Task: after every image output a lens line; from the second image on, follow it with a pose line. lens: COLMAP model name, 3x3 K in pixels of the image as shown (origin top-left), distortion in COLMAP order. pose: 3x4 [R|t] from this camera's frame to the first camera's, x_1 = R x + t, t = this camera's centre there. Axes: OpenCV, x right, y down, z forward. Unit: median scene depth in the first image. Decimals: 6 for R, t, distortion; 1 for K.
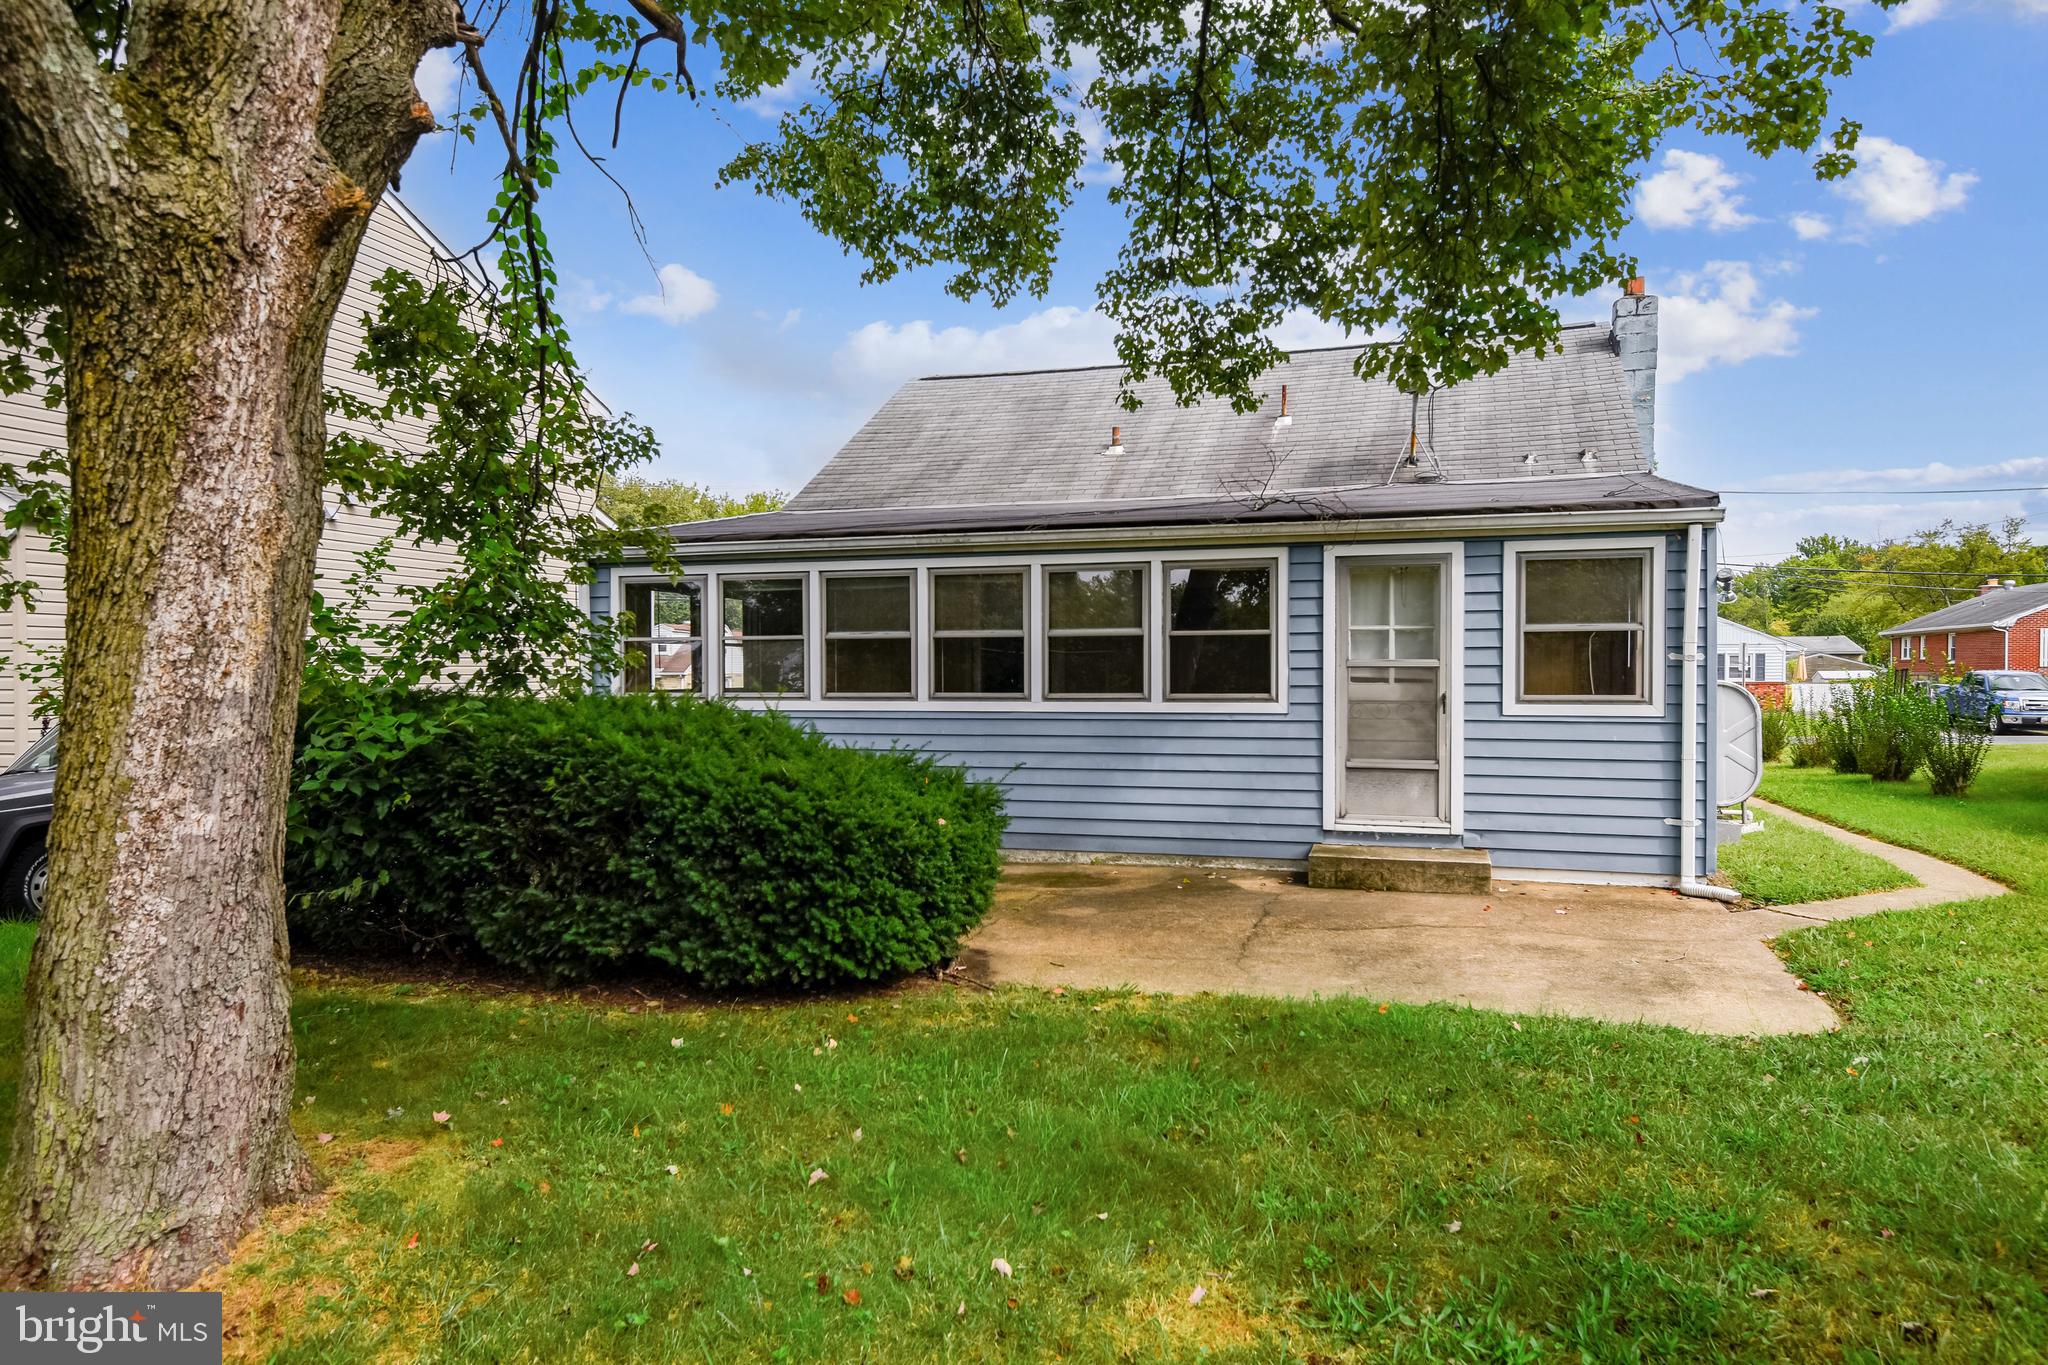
lens RADIAL K [[1317.0, 0, 1031.8], [0, 1317.0, 694.2], [0, 0, 1]] dist [0.019114, -0.003553]
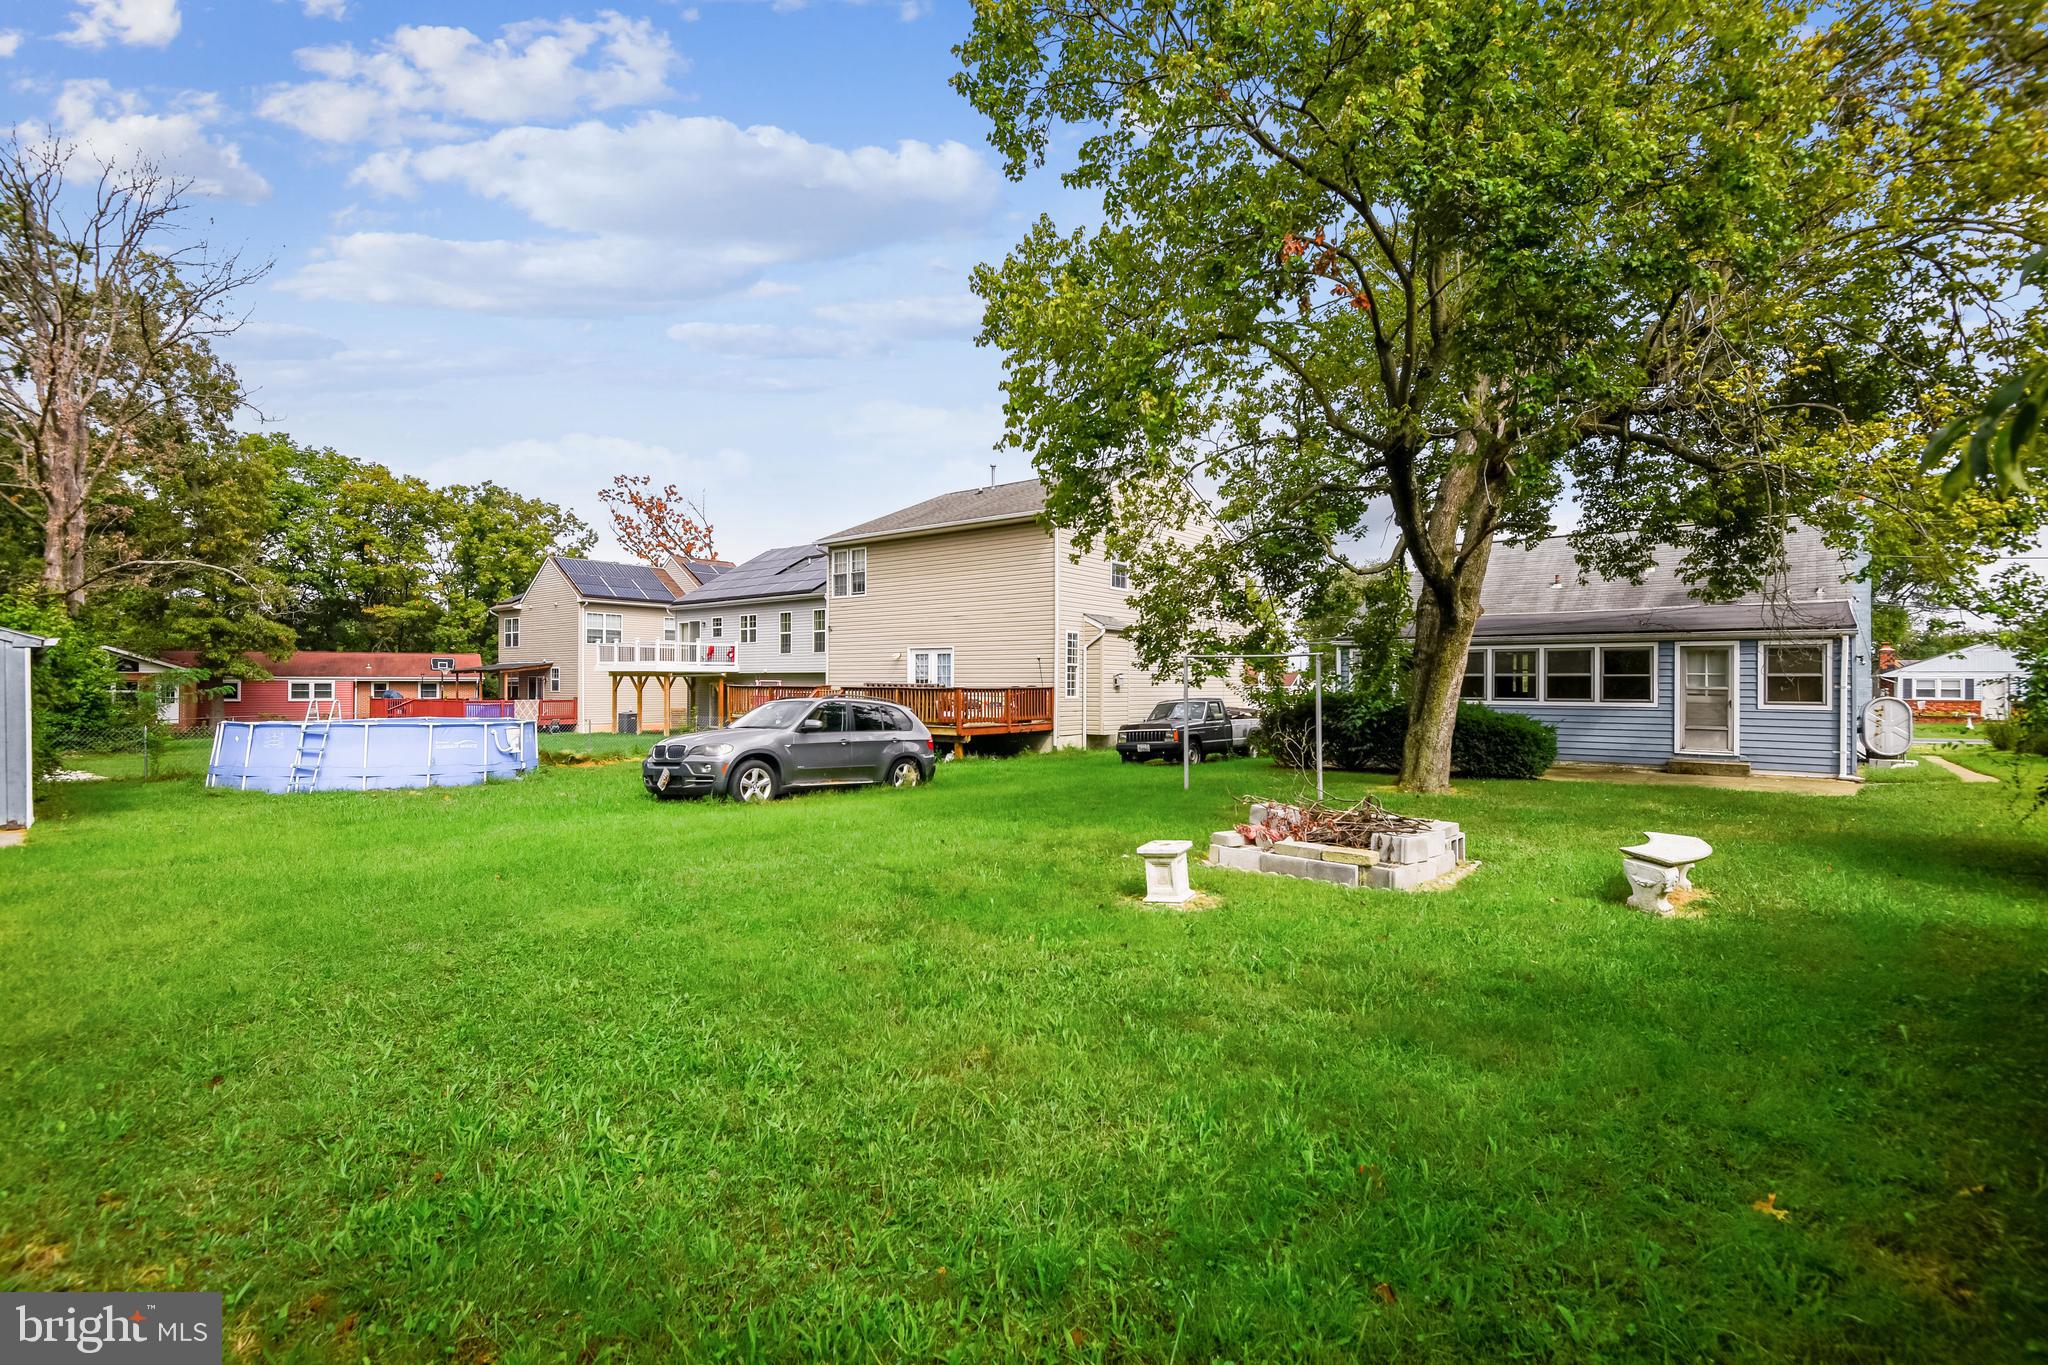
lens RADIAL K [[983.3, 0, 1006.2], [0, 983.3, 678.1], [0, 0, 1]] dist [0.003573, -0.005665]
pose [[0.929301, 0.002971, -0.369312, -0.279891], [-0.008581, 0.999871, -0.013550, -0.005711], [0.369224, 0.015761, 0.929207, -1.255257]]
